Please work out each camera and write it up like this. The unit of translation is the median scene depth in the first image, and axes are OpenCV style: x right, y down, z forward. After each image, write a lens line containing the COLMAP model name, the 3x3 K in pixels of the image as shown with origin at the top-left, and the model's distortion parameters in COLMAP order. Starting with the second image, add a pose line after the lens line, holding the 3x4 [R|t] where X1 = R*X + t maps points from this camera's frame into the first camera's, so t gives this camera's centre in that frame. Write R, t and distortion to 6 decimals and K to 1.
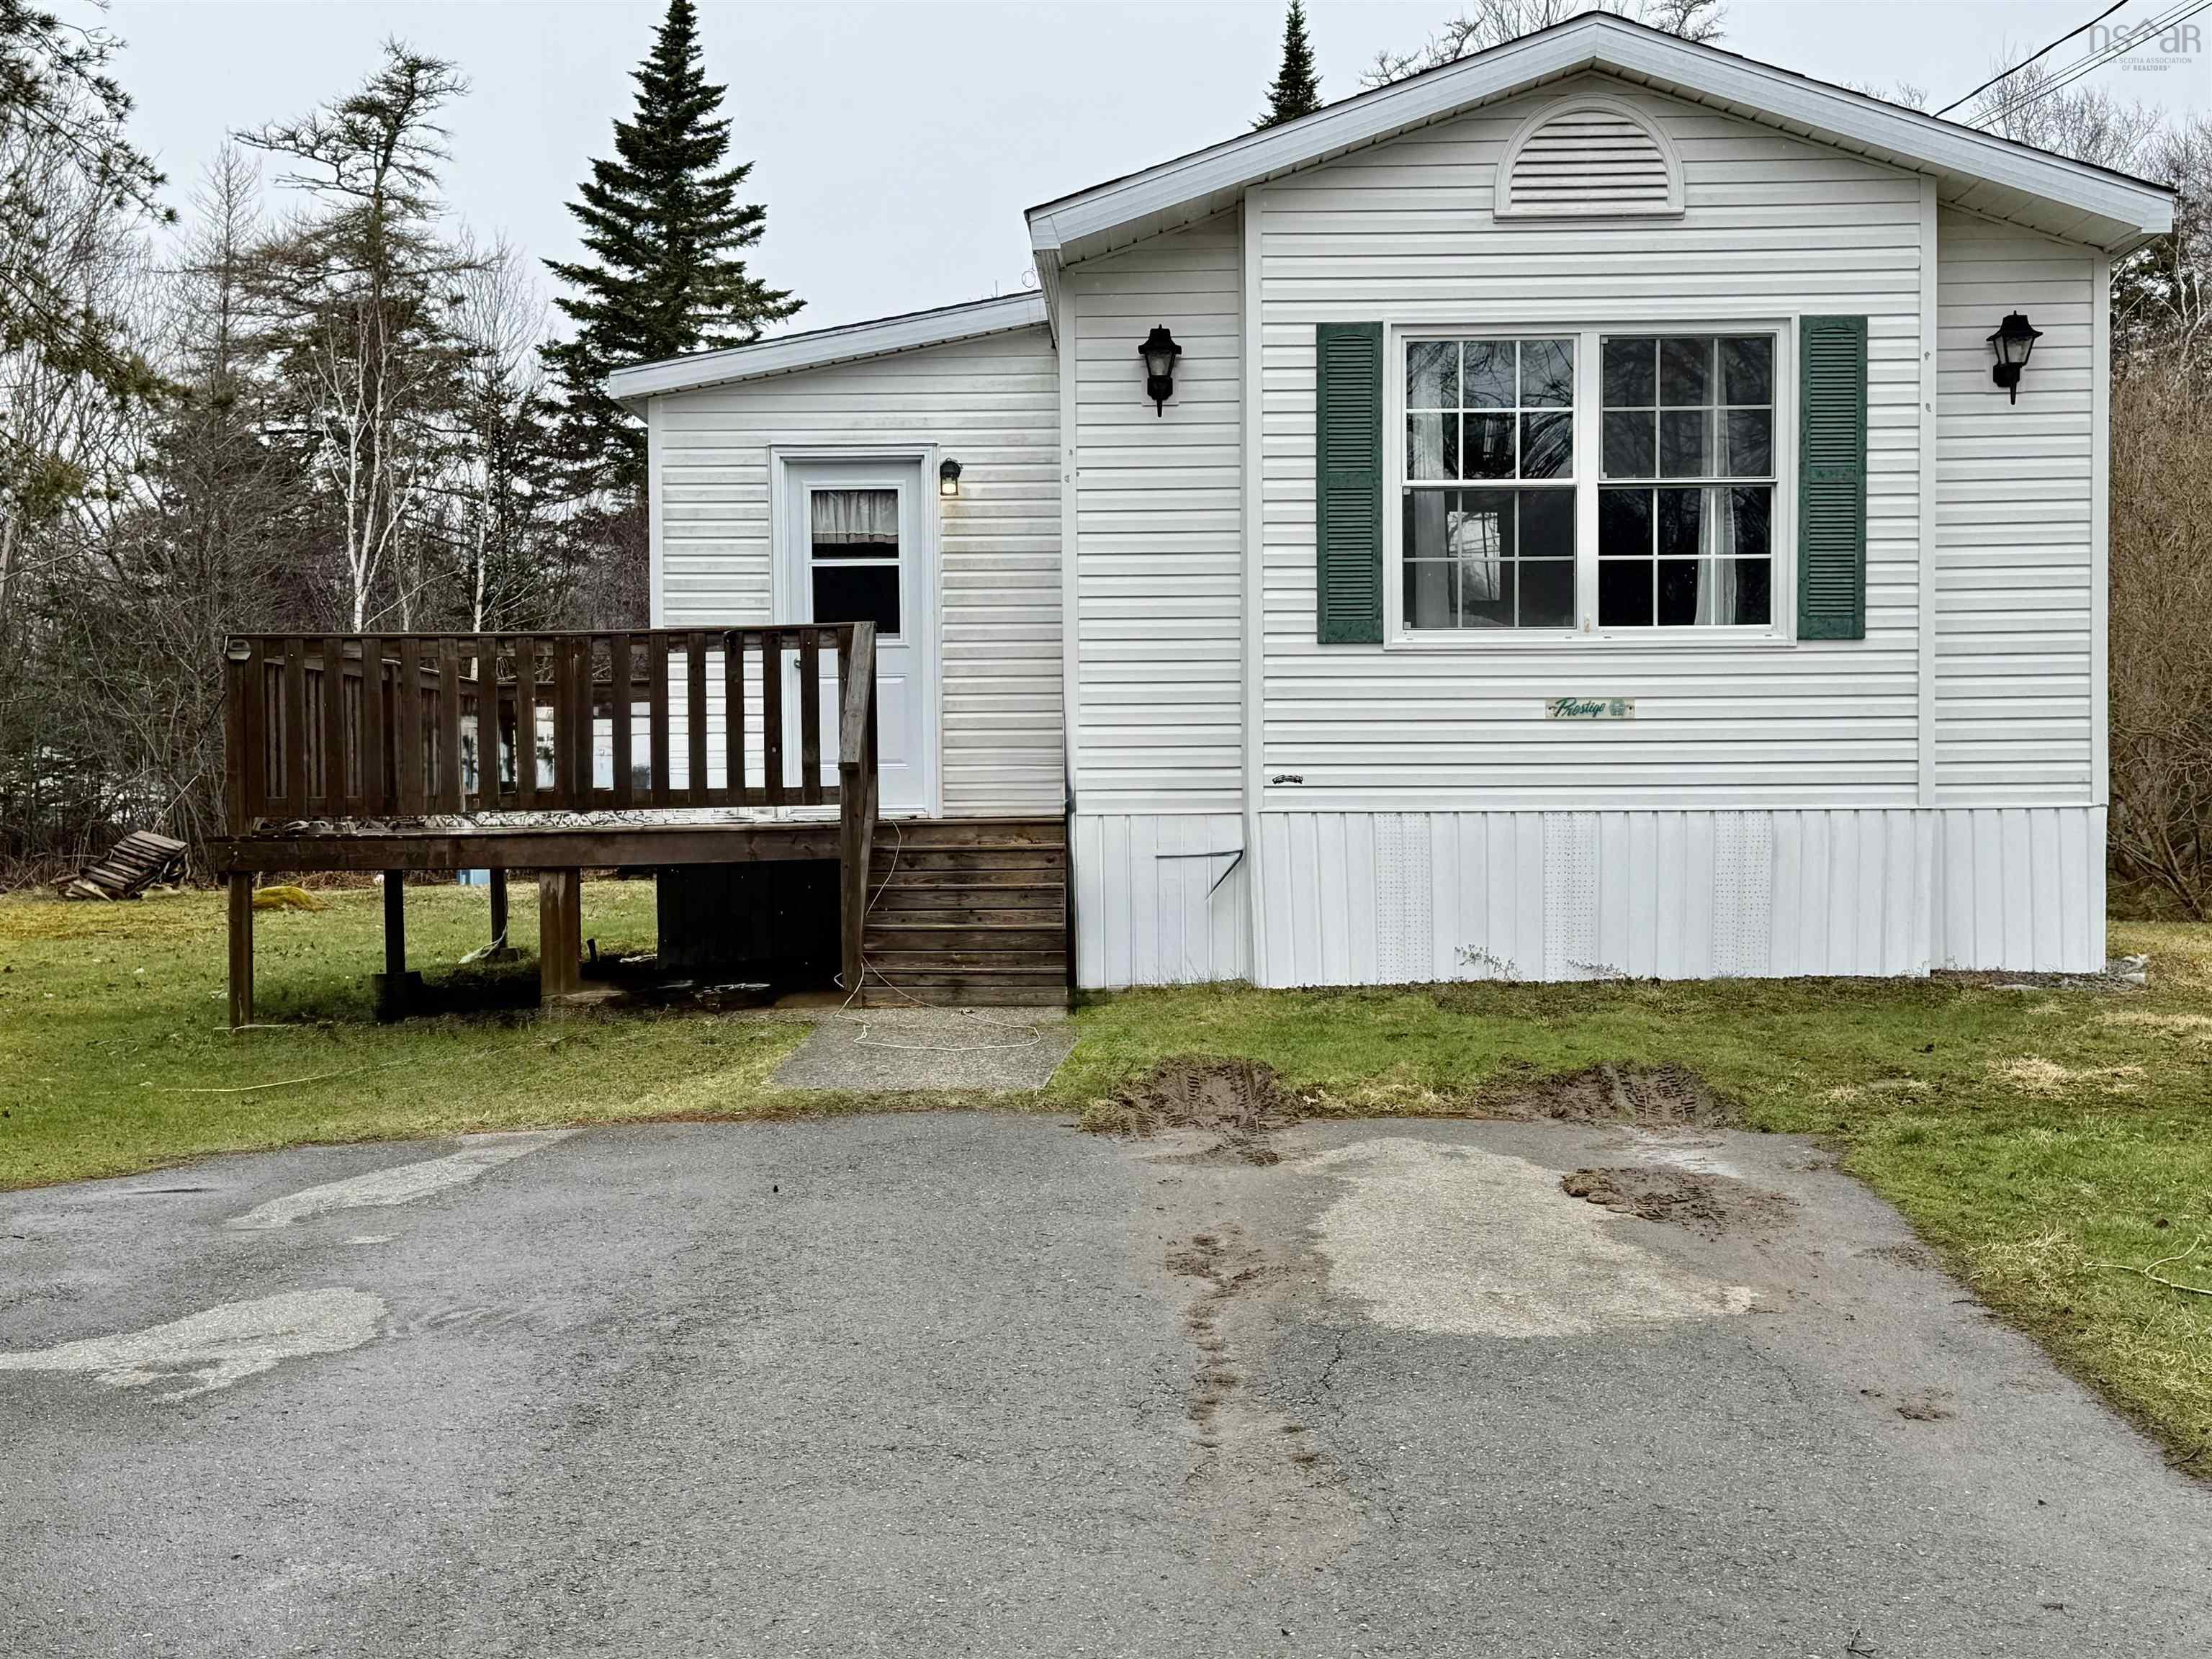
lens RADIAL K [[2897.4, 0, 1106.4], [0, 2897.4, 824.2], [0, 0, 1]] dist [0.085643, 0.000000]
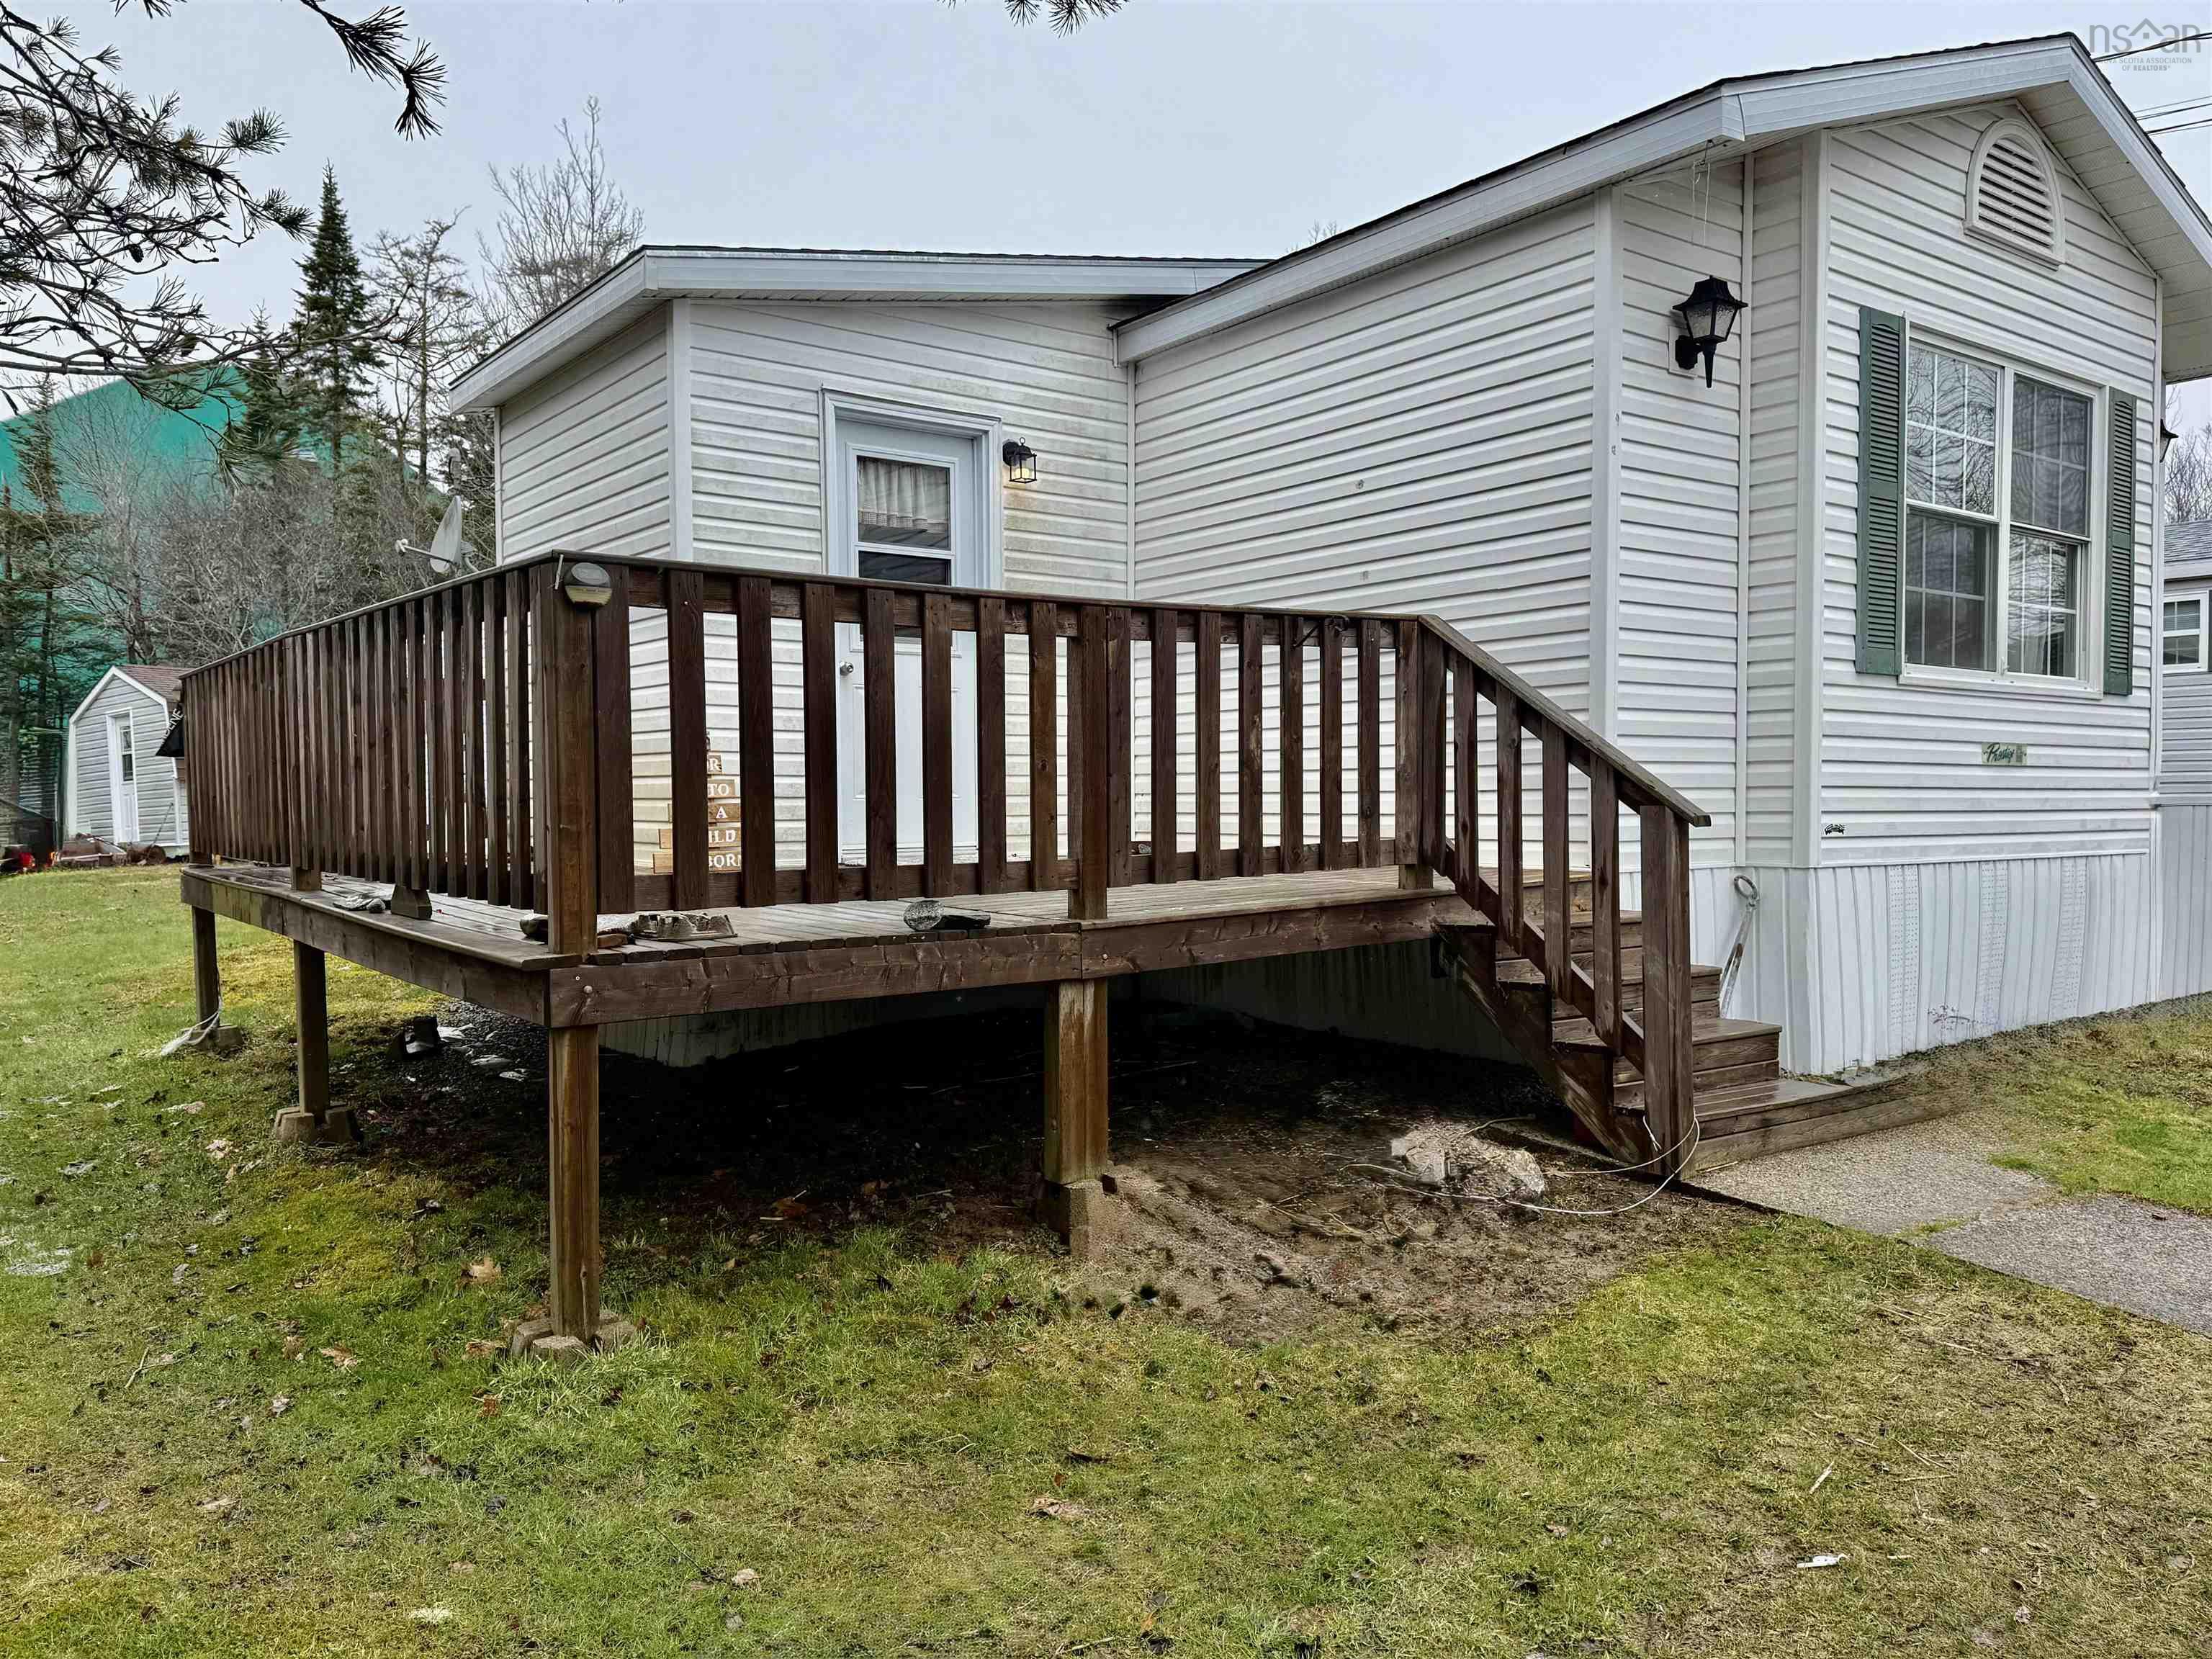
lens RADIAL K [[1639.1, 0, 1110.7], [0, 1639.1, 838.7], [0, 0, 1]] dist [0.039307, -0.024334]
pose [[0.784129, -0.011873, 0.620484, -0.399840], [-0.001057, 0.999790, 0.020466, -0.021548], [-0.620597, -0.016704, 0.783952, 0.717388]]
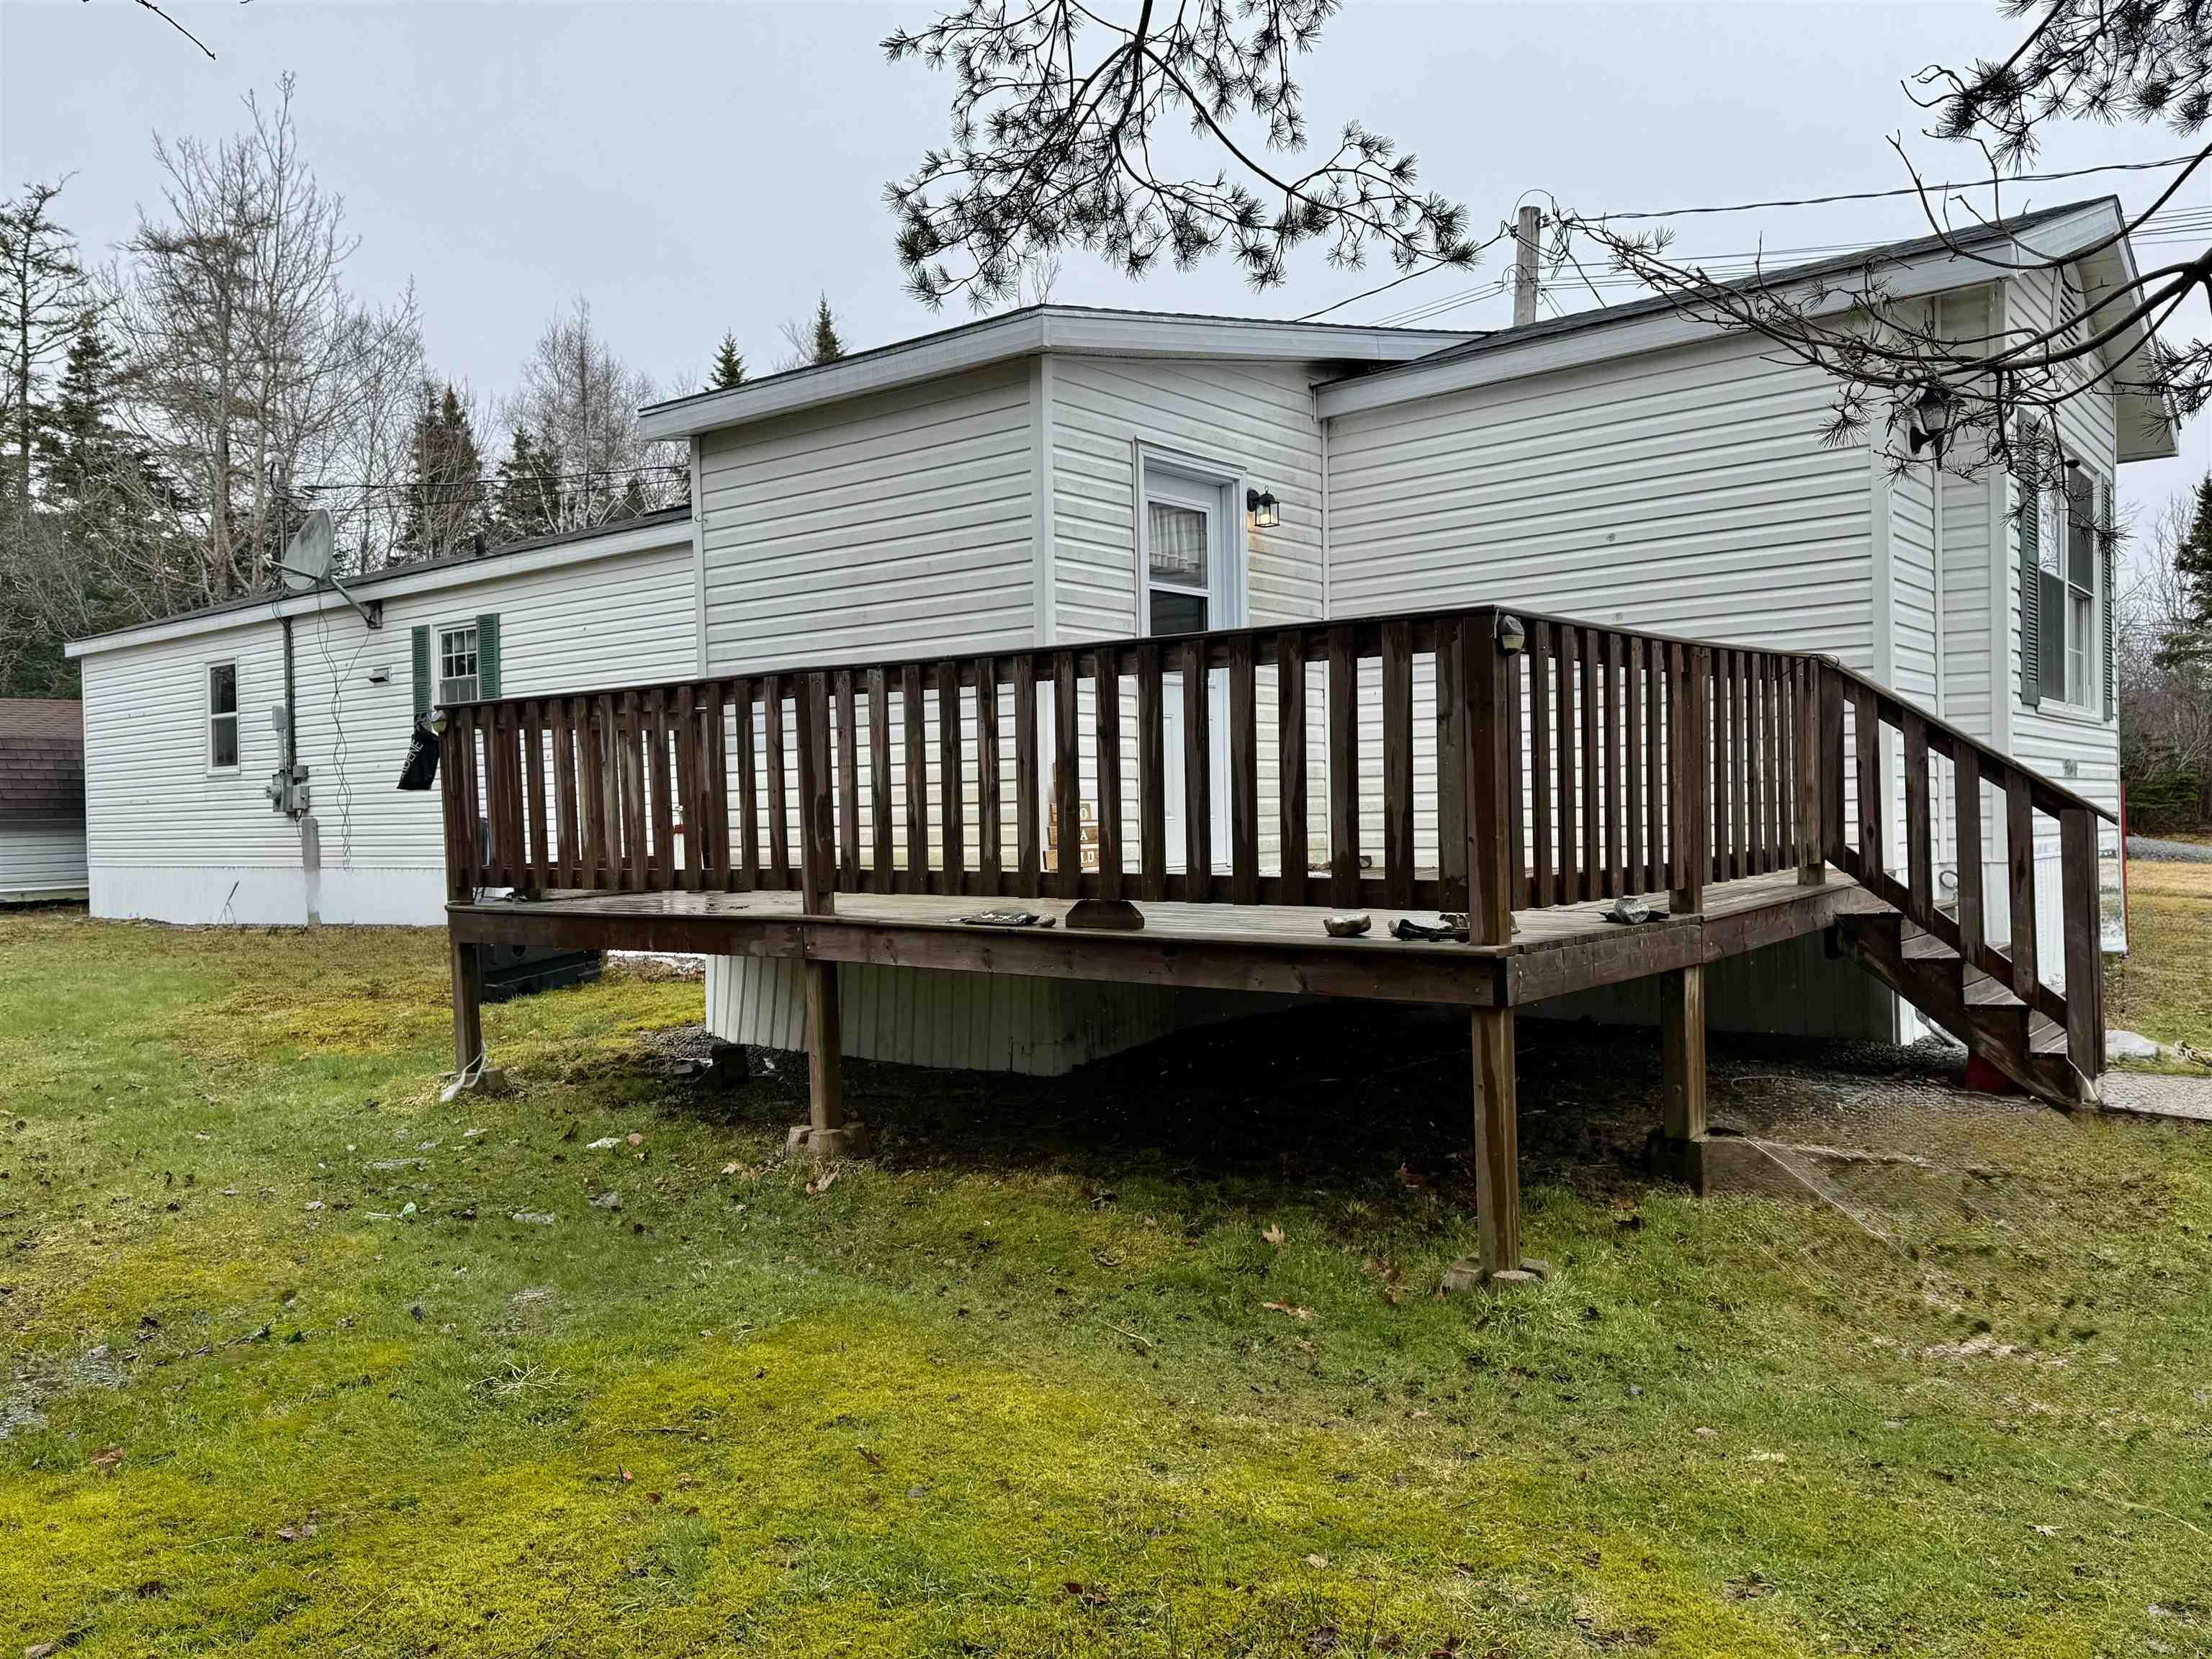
lens RADIAL K [[1683.3, 0, 1084.2], [0, 1683.3, 841.6], [0, 0, 1]] dist [0.091287, -0.120793]
pose [[0.611490, -0.016545, 0.791079, -0.619292], [0.017667, 0.999818, 0.007255, -0.021047], [-0.791055, 0.009540, 0.611671, 0.852366]]
